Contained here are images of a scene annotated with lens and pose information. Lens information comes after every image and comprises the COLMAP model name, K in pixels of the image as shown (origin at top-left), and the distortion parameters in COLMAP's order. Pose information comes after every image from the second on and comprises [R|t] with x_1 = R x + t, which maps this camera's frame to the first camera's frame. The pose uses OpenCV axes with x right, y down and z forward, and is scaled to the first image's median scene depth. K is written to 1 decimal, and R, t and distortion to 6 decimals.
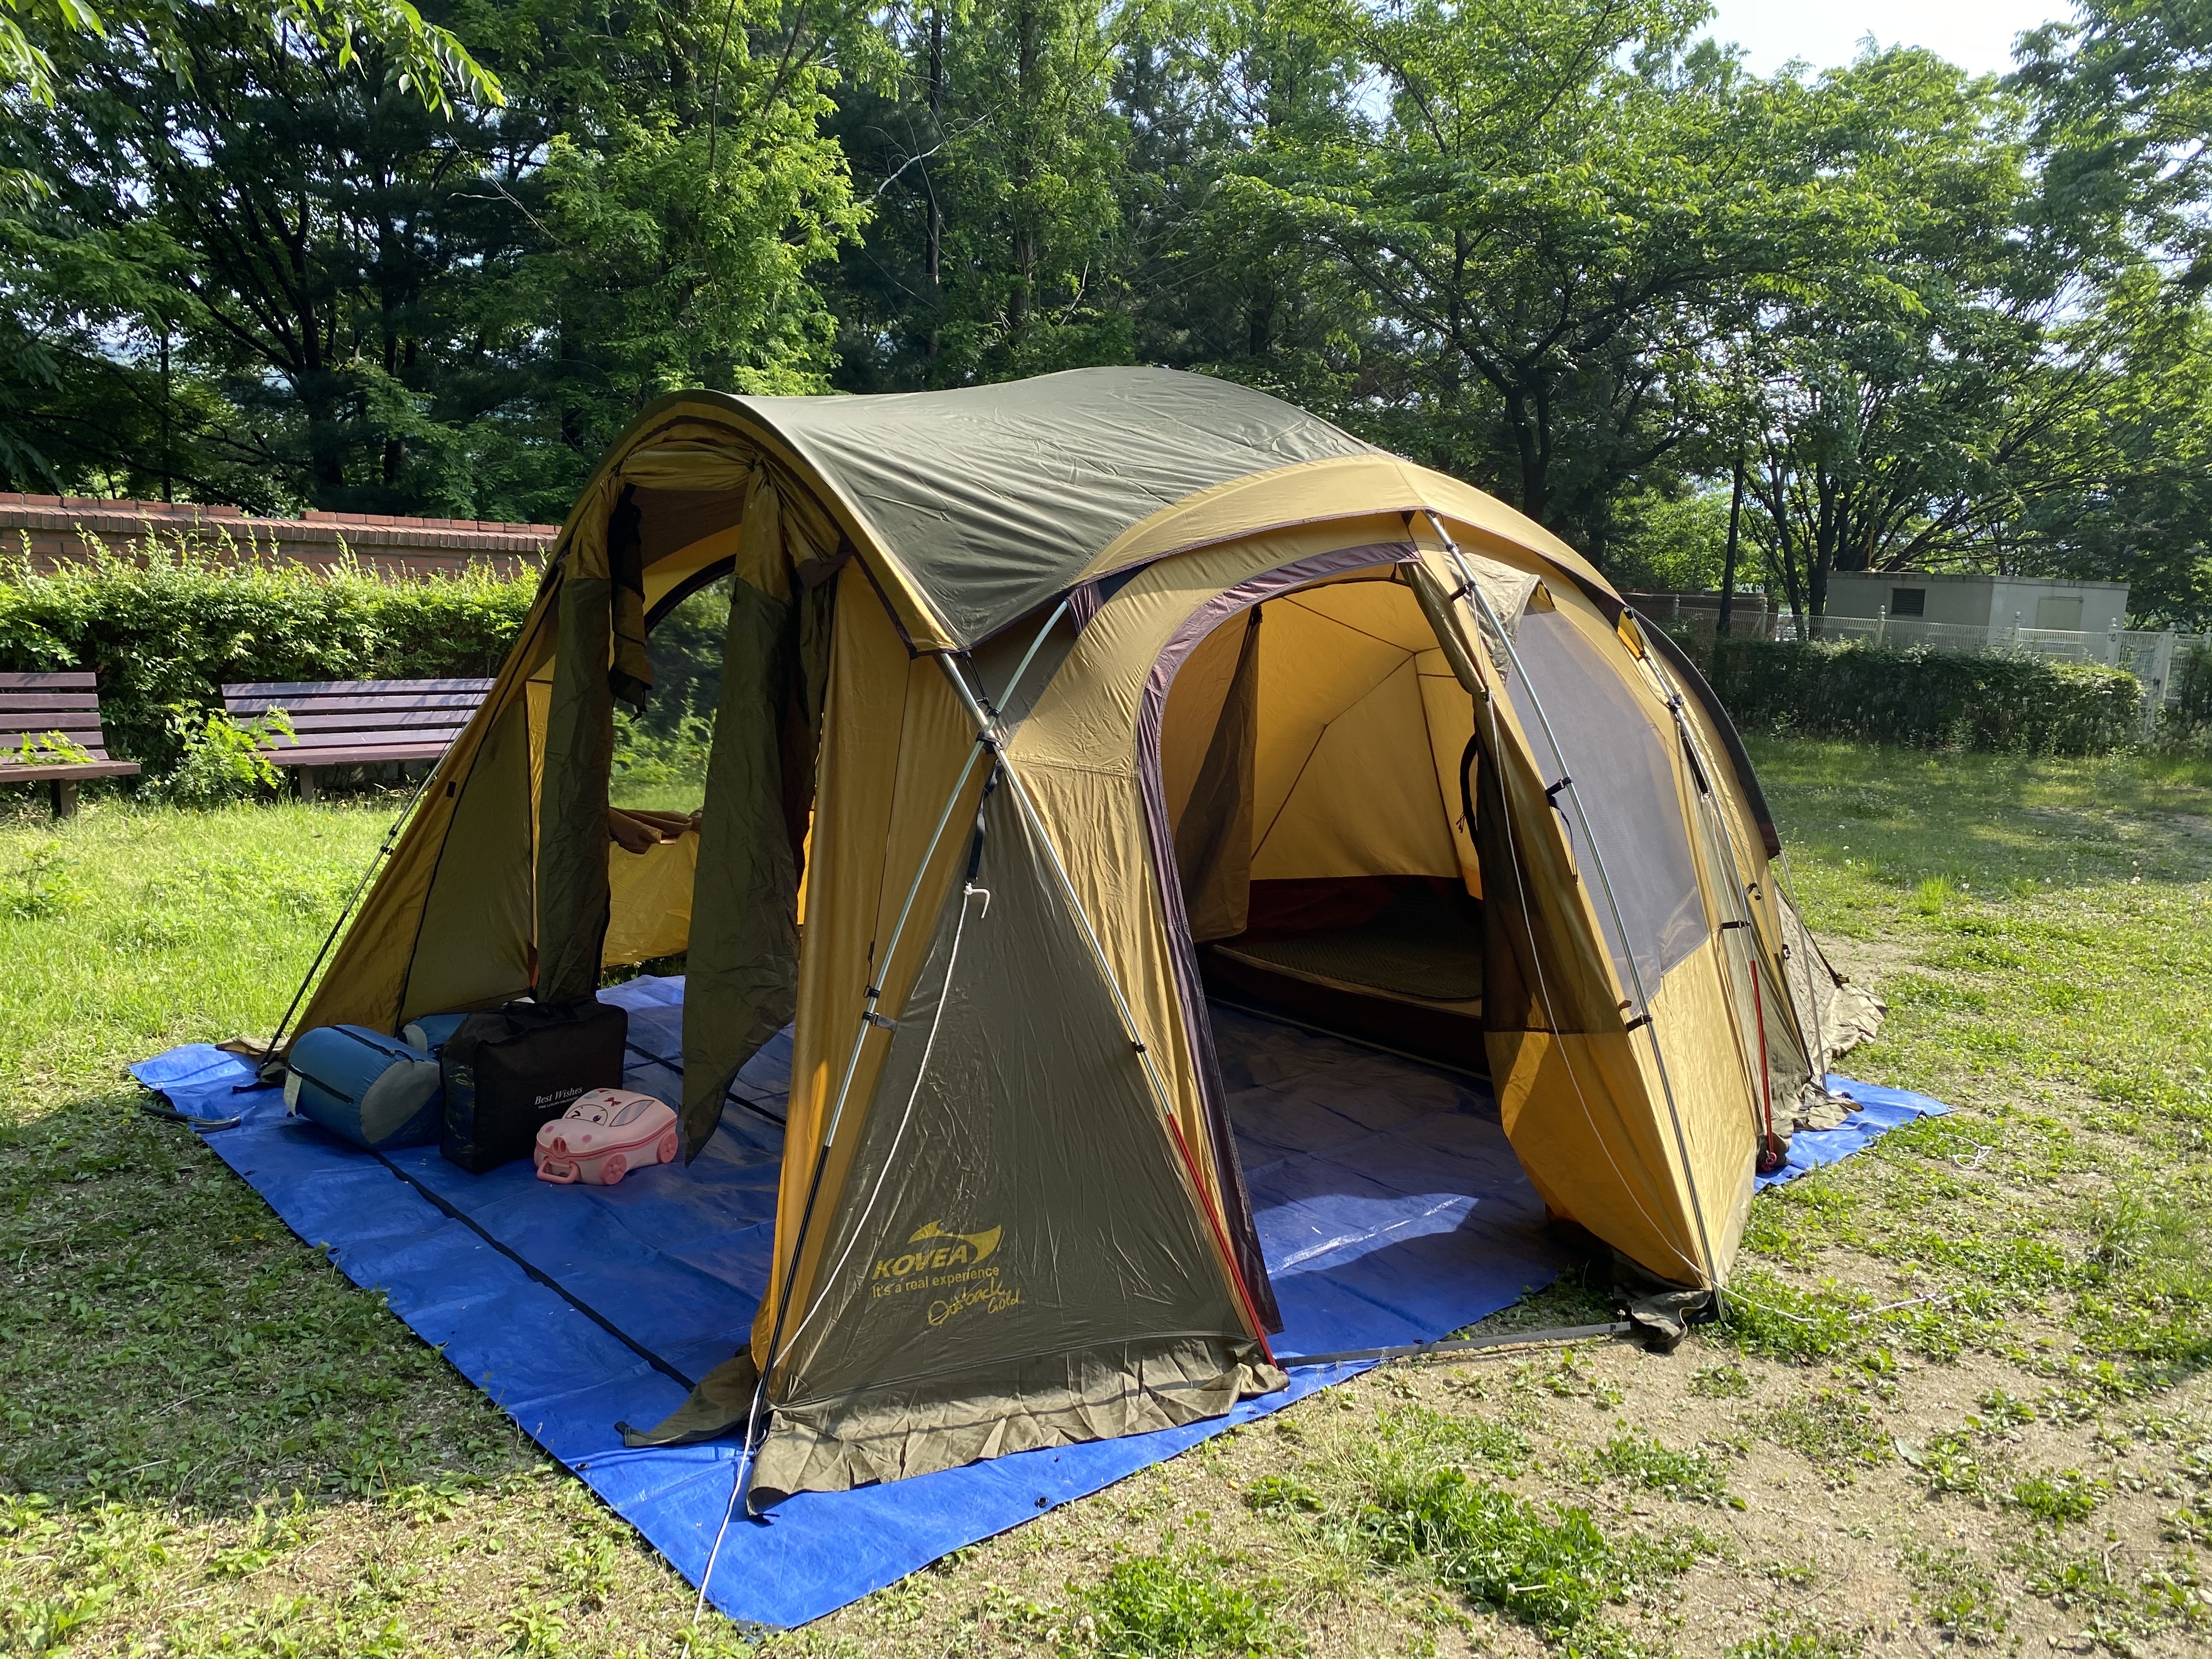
lens RADIAL K [[1715.7, 0, 1106.0], [0, 1715.7, 829.5], [0, 0, 1]] dist [-0.000198, 0.001575]
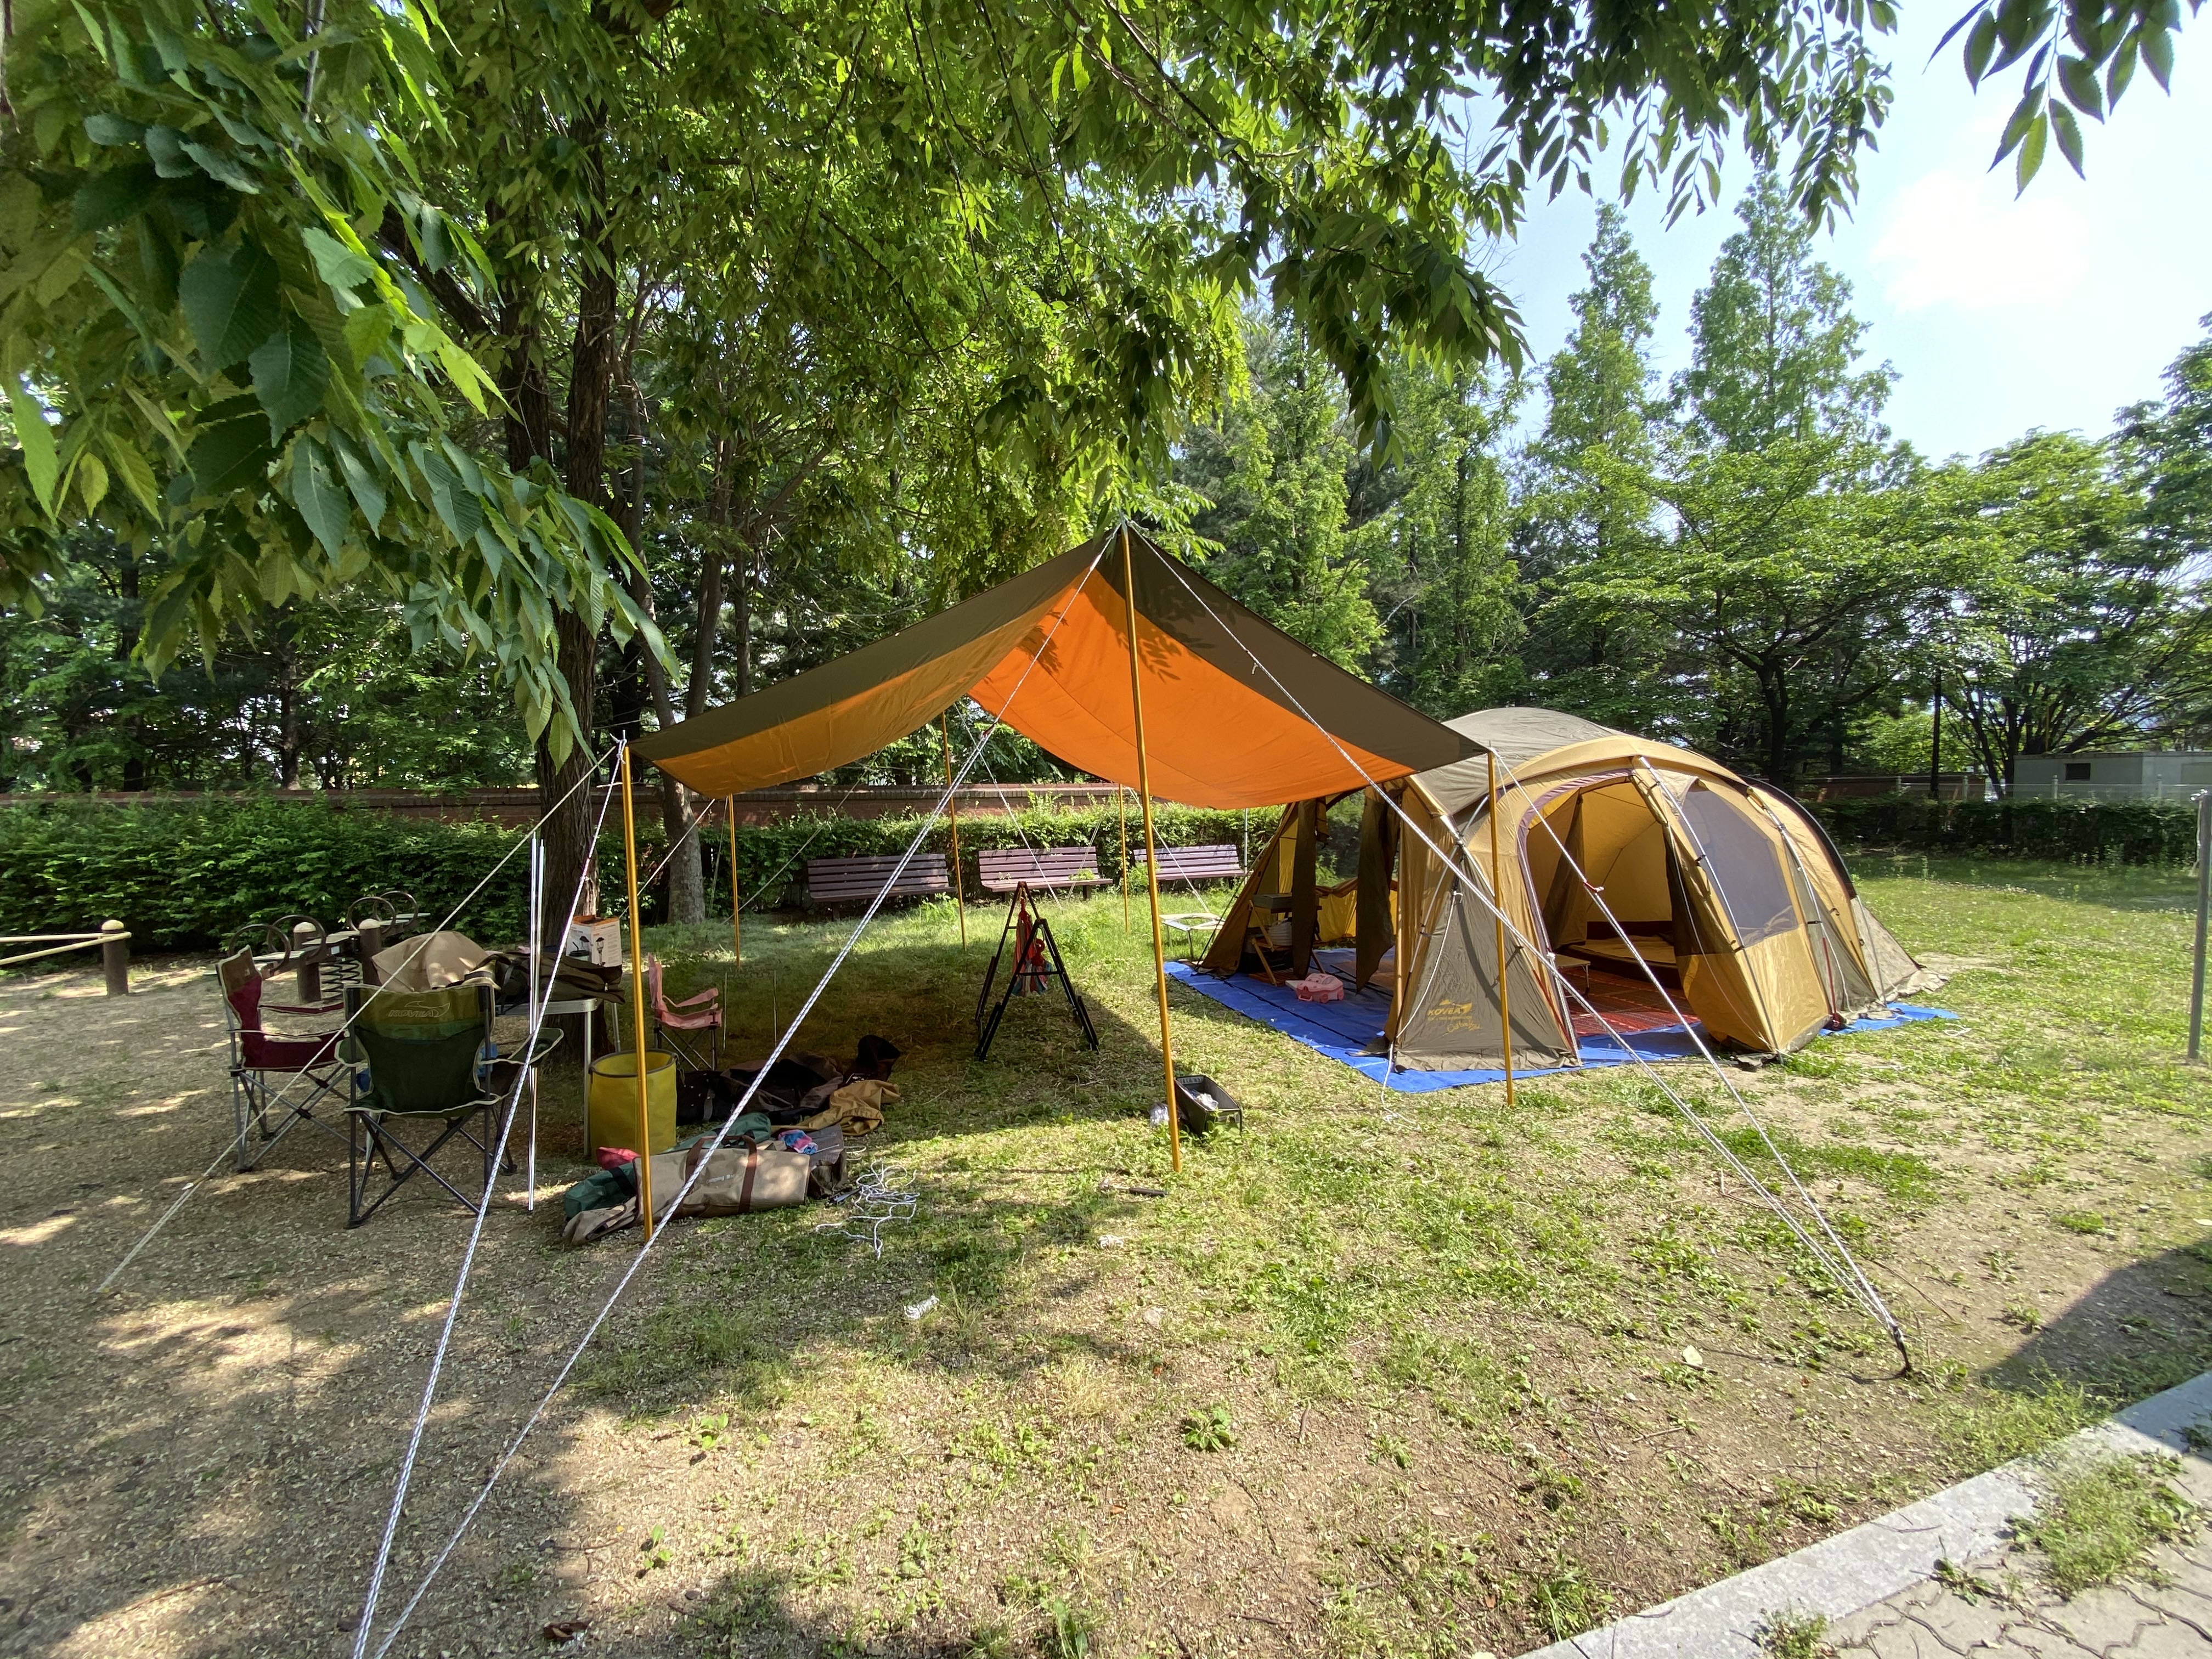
lens RADIAL K [[891.1, 0, 1106.0], [0, 891.1, 829.5], [0, 0, 1]] dist [0.001378, -0.000206]
pose [[0.906595, -0.042433, -0.419863, 0.008694], [-0.004970, 0.993789, -0.111167, 0.034045], [0.421972, 0.102870, 0.900754, -0.230716]]
